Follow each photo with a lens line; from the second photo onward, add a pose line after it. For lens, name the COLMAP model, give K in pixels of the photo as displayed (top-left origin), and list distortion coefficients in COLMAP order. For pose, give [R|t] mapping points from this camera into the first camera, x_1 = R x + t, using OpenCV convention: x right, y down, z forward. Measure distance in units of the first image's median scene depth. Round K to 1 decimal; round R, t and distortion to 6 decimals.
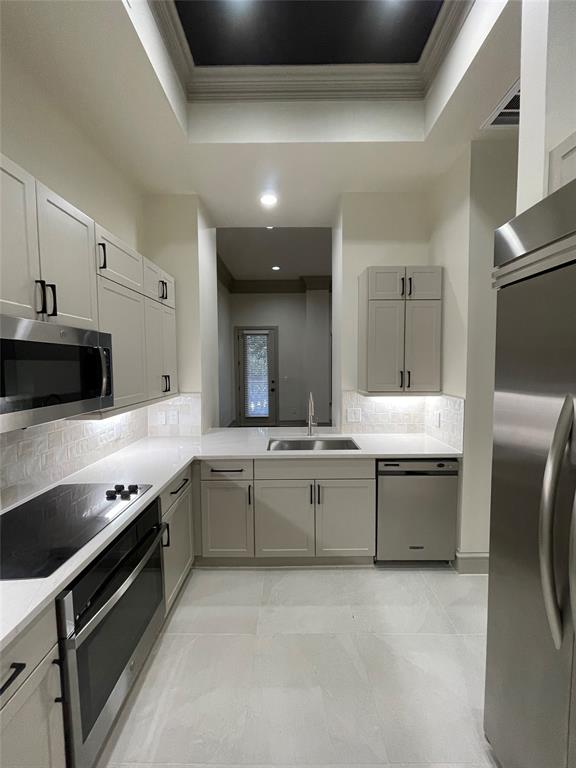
lens RADIAL K [[308.5, 0, 289.1], [0, 308.5, 380.1], [0, 0, 1]] dist [-0.005700, 0.002122]
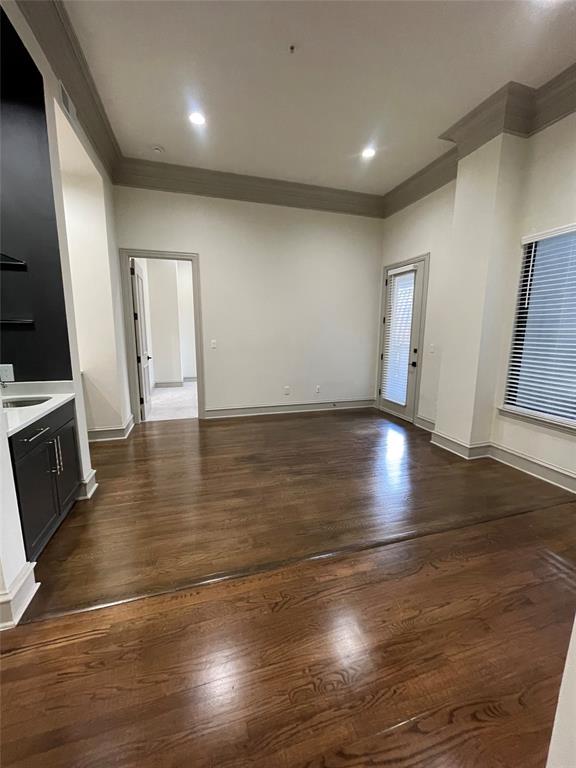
lens RADIAL K [[308.5, 0, 290.3], [0, 308.5, 378.9], [0, 0, 1]] dist [-0.005700, 0.002122]
pose [[0.298917, 0.164887, -0.939926, 1.511586], [-0.063588, 0.986212, 0.152785, -0.055560], [0.952158, 0.014098, 0.305280, 1.955965]]
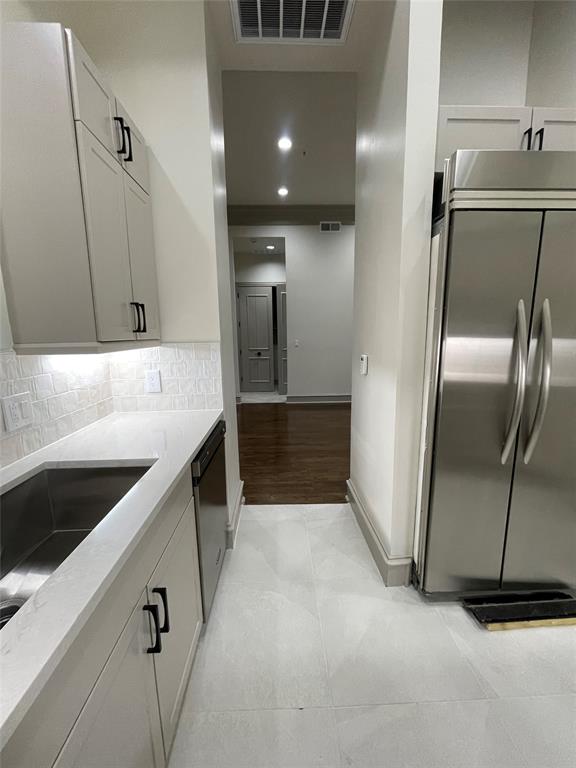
lens RADIAL K [[308.5, 0, 289.2], [0, 308.5, 381.5], [0, 0, 1]] dist [-0.005700, 0.002122]
pose [[-0.040668, -0.149934, 0.987859, -0.232853], [0.067457, 0.986009, 0.152431, 0.049589], [-0.996893, 0.072837, -0.029985, 0.825941]]
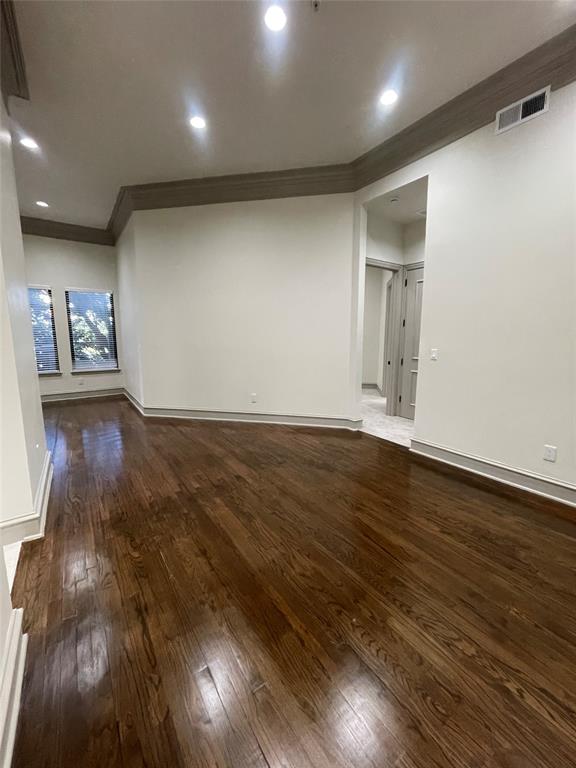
lens RADIAL K [[308.5, 0, 291.4], [0, 308.5, 383.5], [0, 0, 1]] dist [-0.005700, 0.002122]
pose [[0.812402, -0.081933, 0.577313, 0.931953], [0.025217, 0.994089, 0.105597, 0.095244], [-0.582553, -0.071228, 0.809666, -0.151396]]
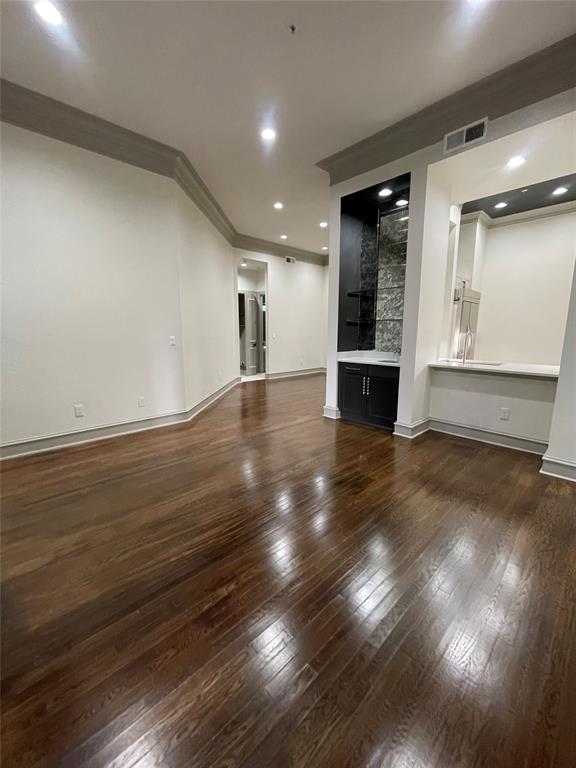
lens RADIAL K [[308.5, 0, 287.6], [0, 308.5, 378.8], [0, 0, 1]] dist [-0.005700, 0.002122]
pose [[-0.694506, -0.107517, 0.711408, -0.443987], [0.041960, 0.981036, 0.189230, -0.063152], [-0.718262, 0.161273, -0.676824, 3.127151]]
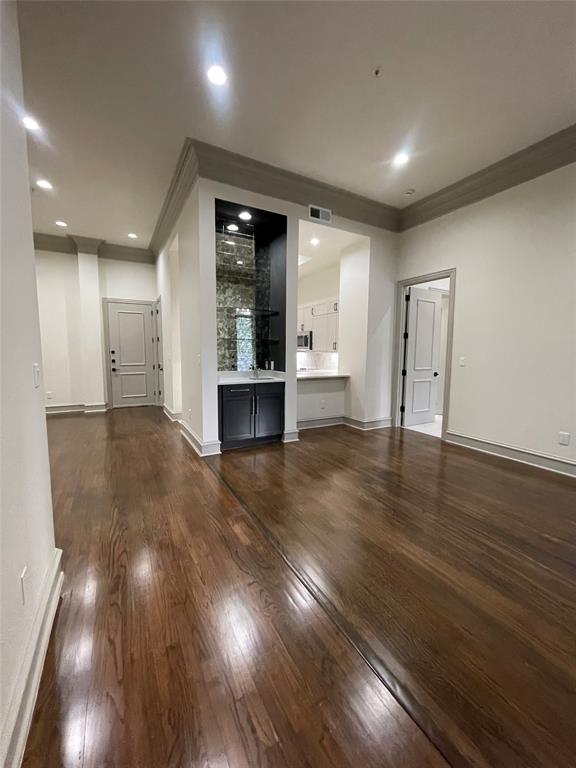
lens RADIAL K [[308.5, 0, 288.7], [0, 308.5, 379.2], [0, 0, 1]] dist [-0.005700, 0.002122]
pose [[-0.867228, 0.047373, -0.495652, 1.218517], [-0.027413, 0.989411, 0.142528, -0.068985], [0.497156, 0.137191, -0.856747, 3.173108]]
